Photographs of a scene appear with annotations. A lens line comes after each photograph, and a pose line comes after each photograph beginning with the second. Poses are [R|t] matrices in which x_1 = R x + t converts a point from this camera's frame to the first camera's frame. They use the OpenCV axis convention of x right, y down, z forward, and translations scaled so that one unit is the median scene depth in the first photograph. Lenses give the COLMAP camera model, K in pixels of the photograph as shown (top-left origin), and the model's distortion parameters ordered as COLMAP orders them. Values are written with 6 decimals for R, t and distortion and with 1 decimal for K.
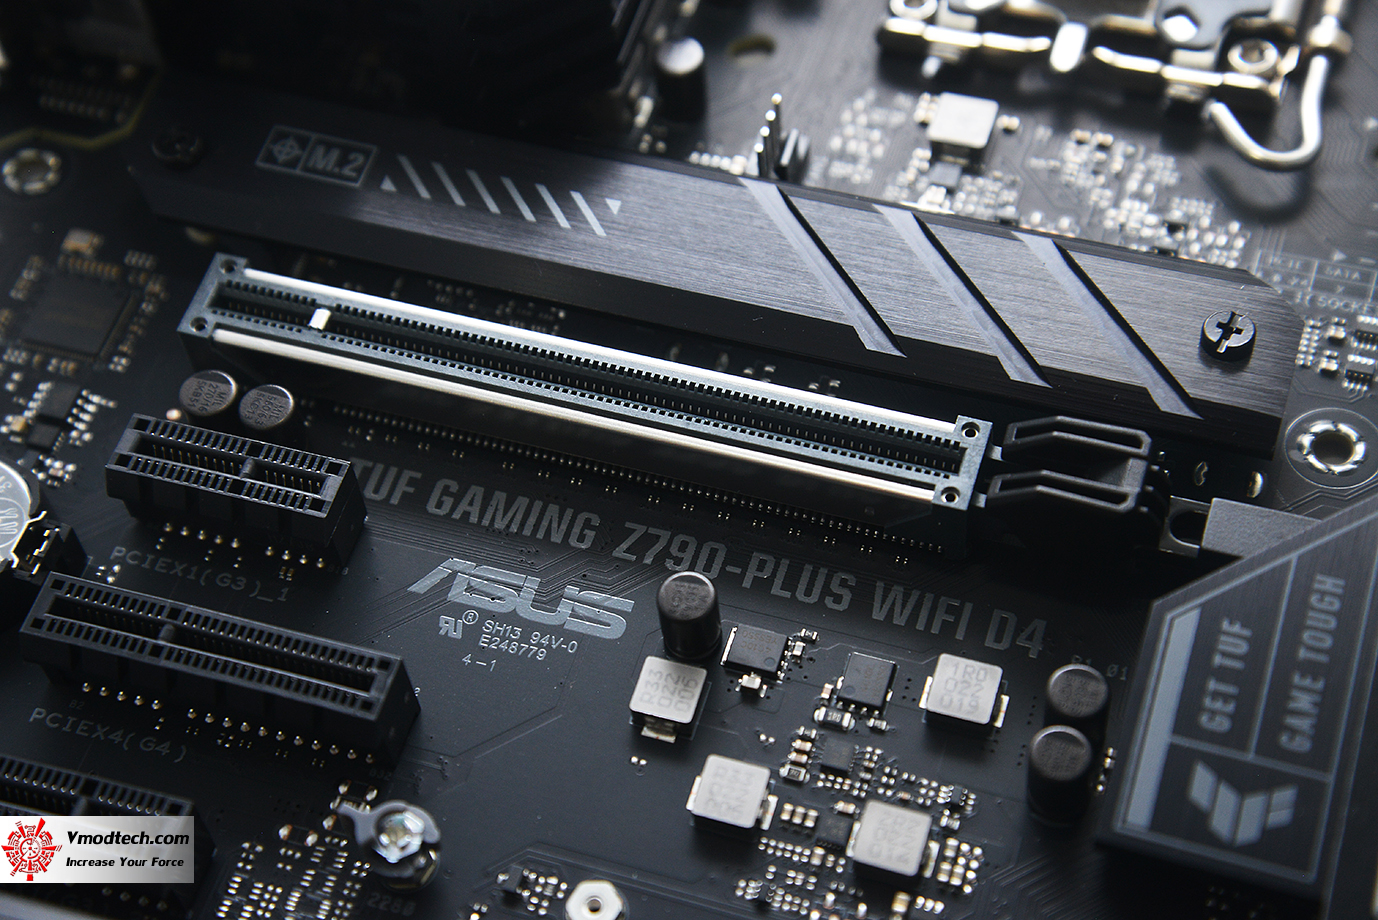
lens RADIAL K [[2560.3, 0, 685.0], [0, 2560.3, 461.0], [0, 0, 1]] dist [0.275529, 0.069797]
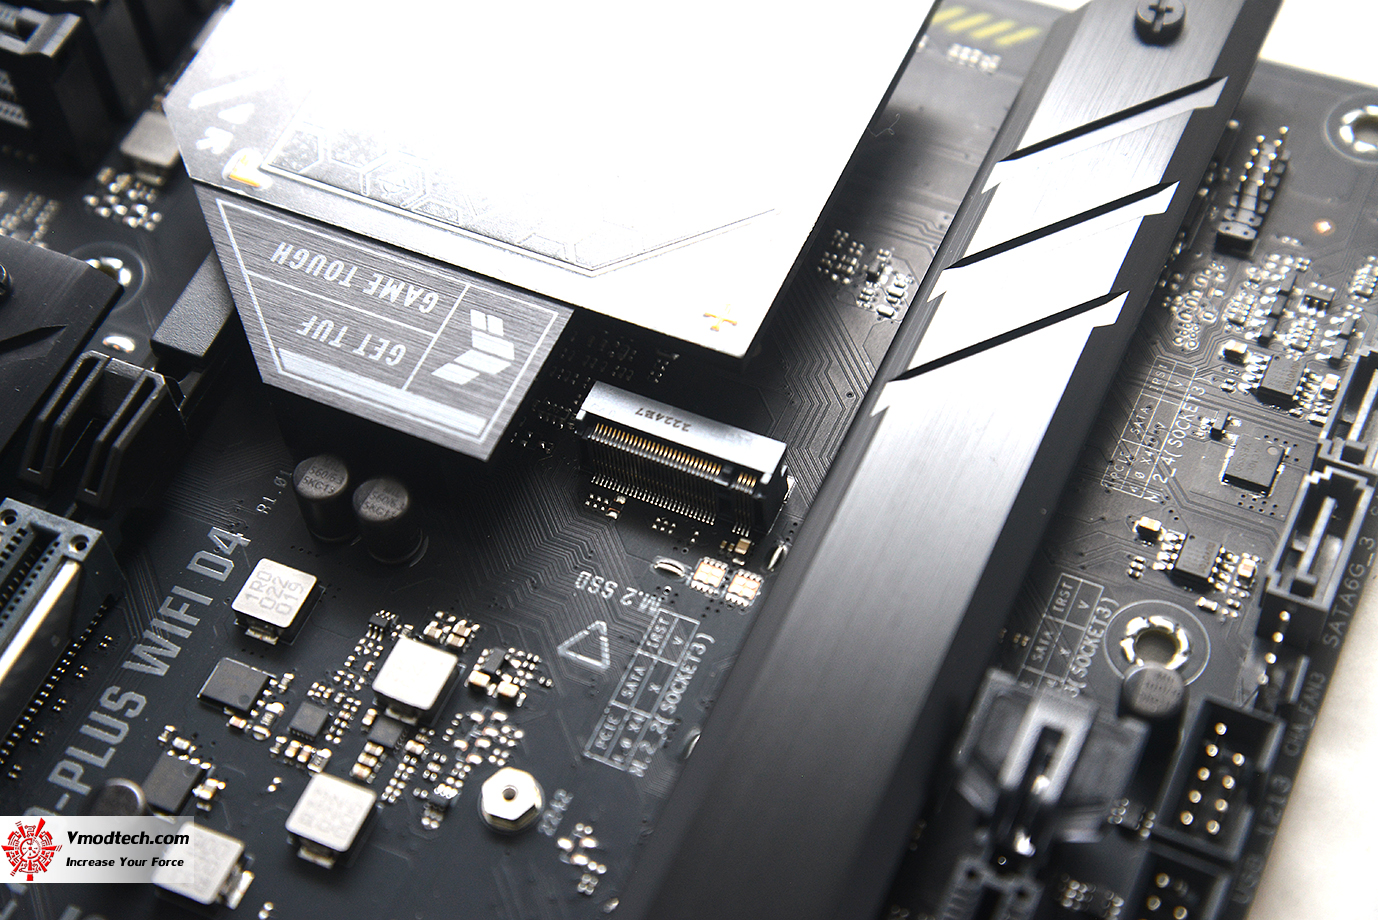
lens RADIAL K [[2602.7, 0, 678.3], [0, 2602.7, 457.5], [0, 0, 1]] dist [0.281519, 0.109486]
pose [[0.123146, -0.789007, 0.601916, -0.450947], [0.862474, 0.385116, 0.328366, -0.134194], [-0.490891, 0.478700, 0.727923, 0.145799]]
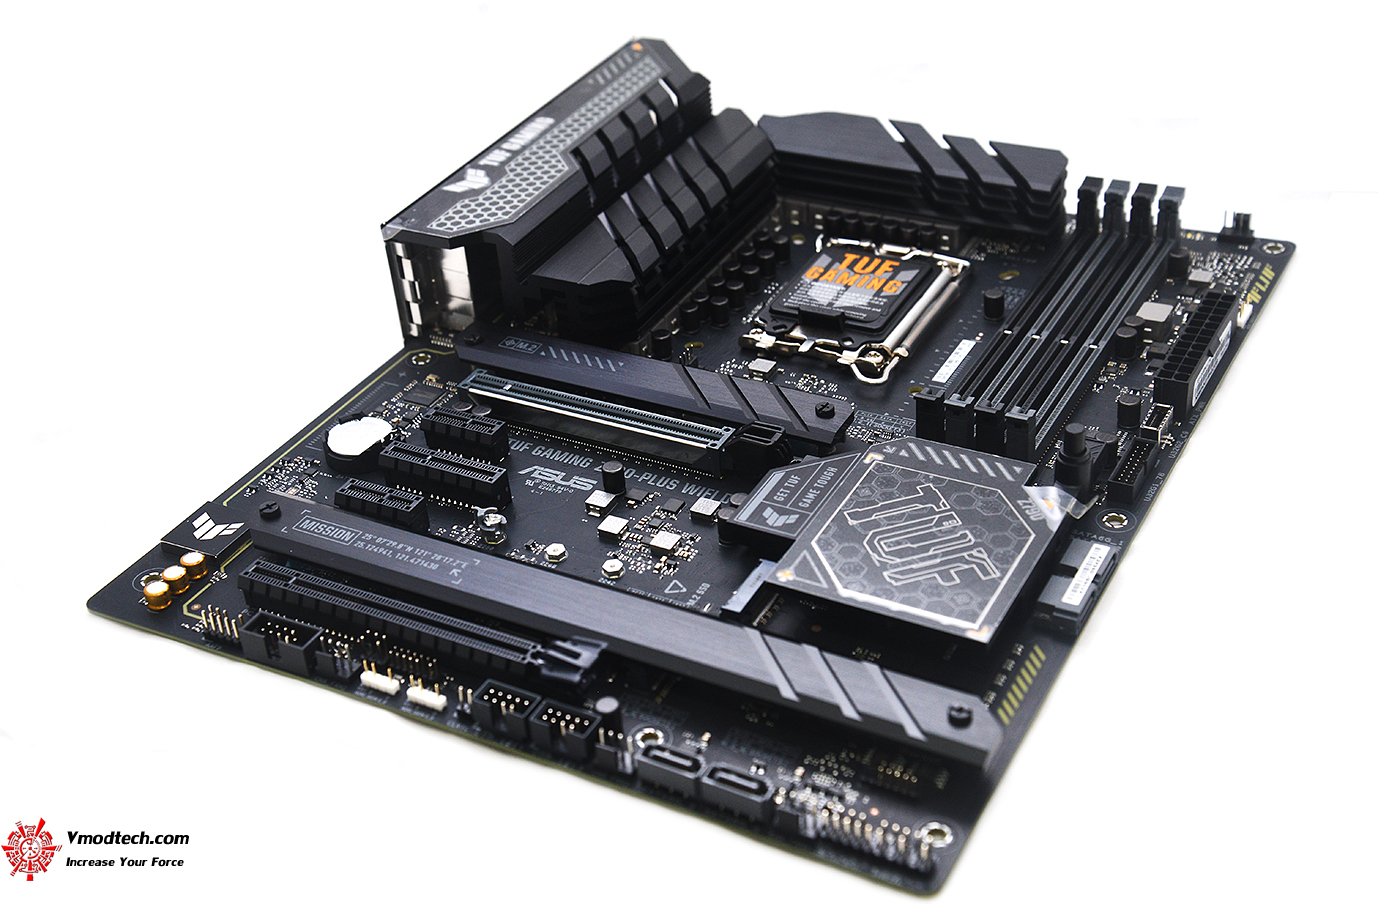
lens RADIAL K [[1823.3, 0, 681.0], [0, 1823.3, 466.1], [0, 0, 1]] dist [0.162181, 0.105100]
pose [[0.981964, 0.107866, -0.155279, 0.377218], [-0.157585, 0.920737, -0.356947, 0.740025], [0.104468, 0.374979, 0.921128, -0.791979]]
